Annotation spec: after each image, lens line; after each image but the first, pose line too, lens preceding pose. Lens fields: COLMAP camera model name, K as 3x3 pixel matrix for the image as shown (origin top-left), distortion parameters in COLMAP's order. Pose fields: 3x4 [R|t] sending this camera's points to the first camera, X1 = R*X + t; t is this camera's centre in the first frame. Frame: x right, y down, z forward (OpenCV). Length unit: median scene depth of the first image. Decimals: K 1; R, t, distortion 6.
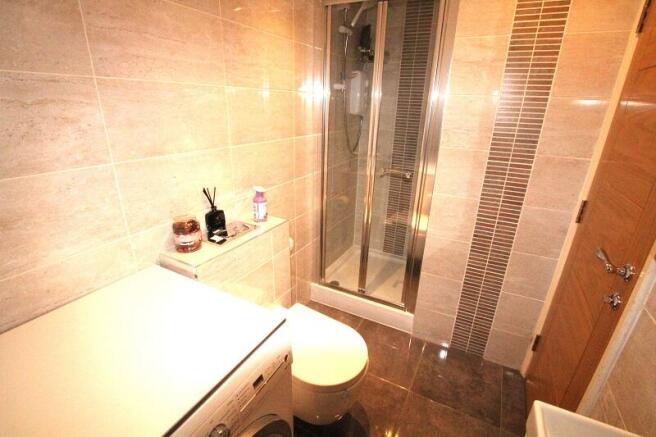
lens RADIAL K [[307.4, 0, 332.2], [0, 307.4, 221.5], [0, 0, 1]] dist [-0.026990, 0.000621]
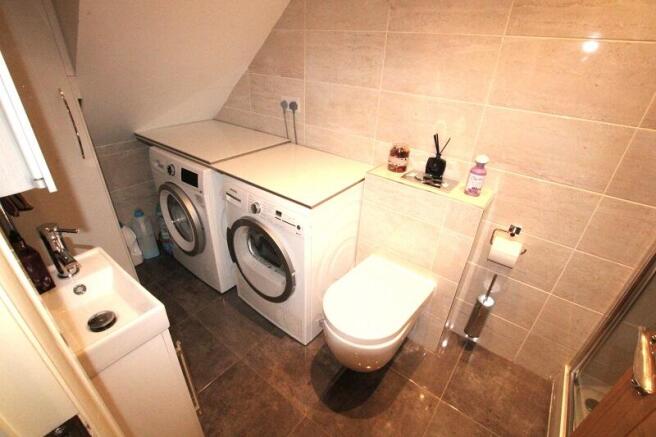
lens RADIAL K [[307.4, 0, 332.2], [0, 307.4, 221.5], [0, 0, 1]] dist [-0.026990, 0.000621]
pose [[-0.167575, 0.459055, -0.872460, 0.837951], [-0.400162, 0.777121, 0.485751, -0.272466], [0.900993, 0.430525, 0.053470, 0.806398]]
